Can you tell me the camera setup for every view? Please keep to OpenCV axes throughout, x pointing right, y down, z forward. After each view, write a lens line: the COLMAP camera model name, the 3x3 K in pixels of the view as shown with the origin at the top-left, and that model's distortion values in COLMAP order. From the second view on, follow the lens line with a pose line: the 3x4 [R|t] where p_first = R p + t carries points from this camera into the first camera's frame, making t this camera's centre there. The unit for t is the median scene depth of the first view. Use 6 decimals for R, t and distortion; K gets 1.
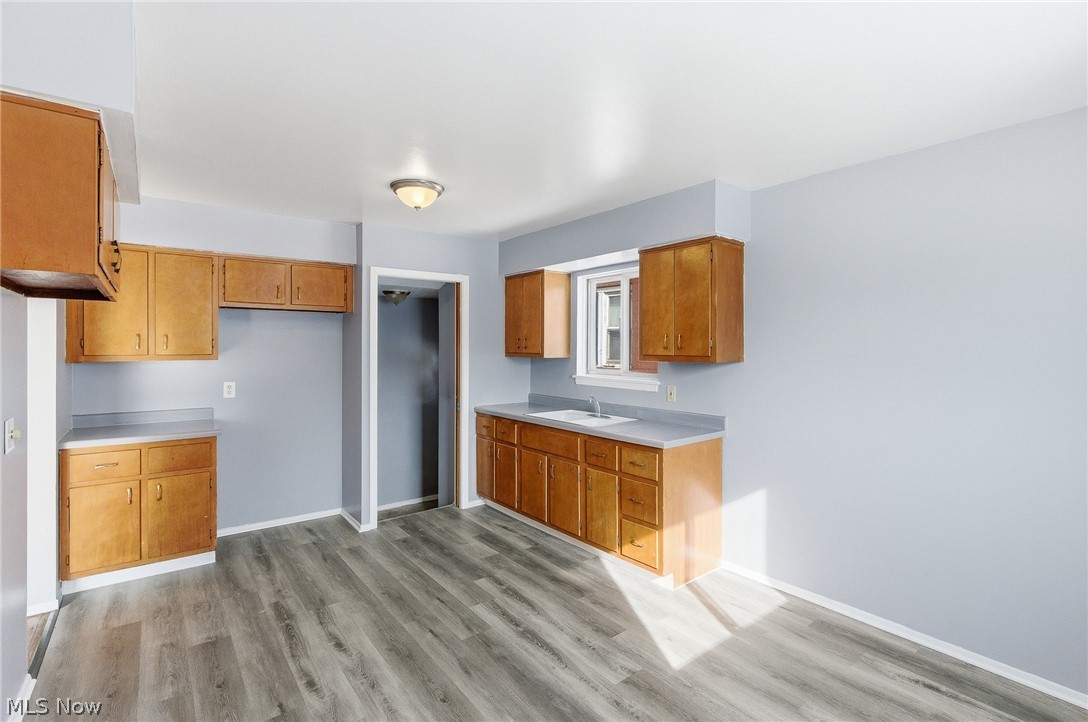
lens RADIAL K [[508.7, 0, 544.0], [0, 508.7, 351.3], [0, 0, 1]] dist [-0.021169, 0.007035]
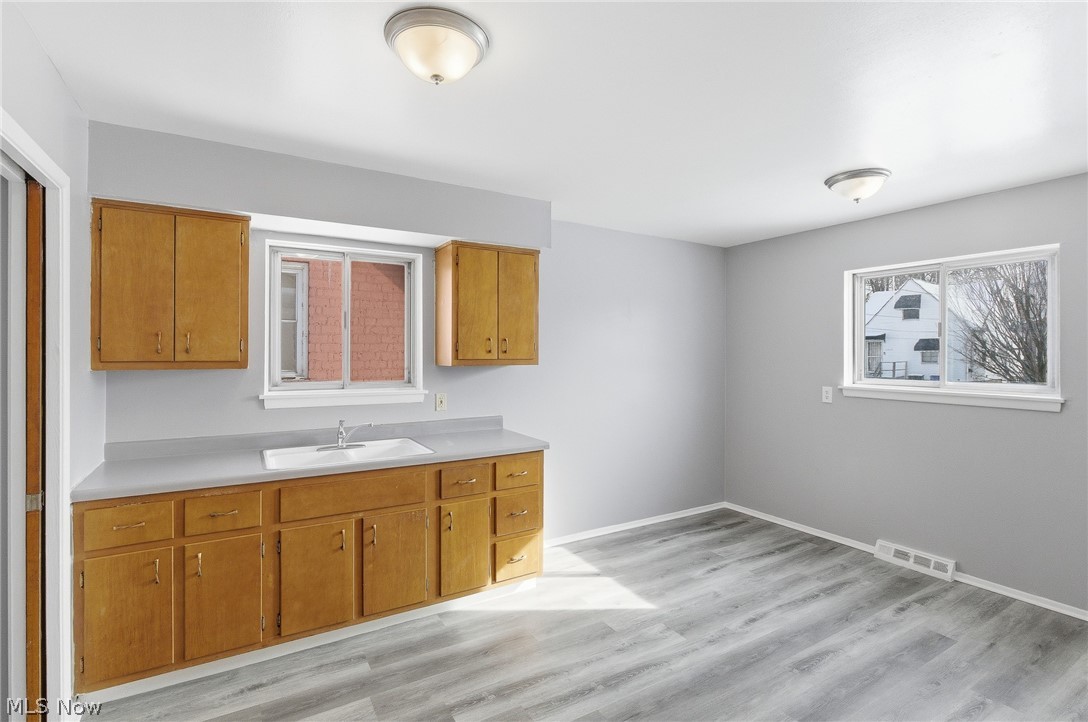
lens RADIAL K [[508.7, 0, 544.0], [0, 508.7, 351.3], [0, 0, 1]] dist [-0.021169, 0.007035]
pose [[0.119959, -0.000490, 0.992779, -0.664113], [0.005103, 0.999987, -0.000123, -0.006249], [-0.992766, 0.005080, 0.119959, 0.740628]]
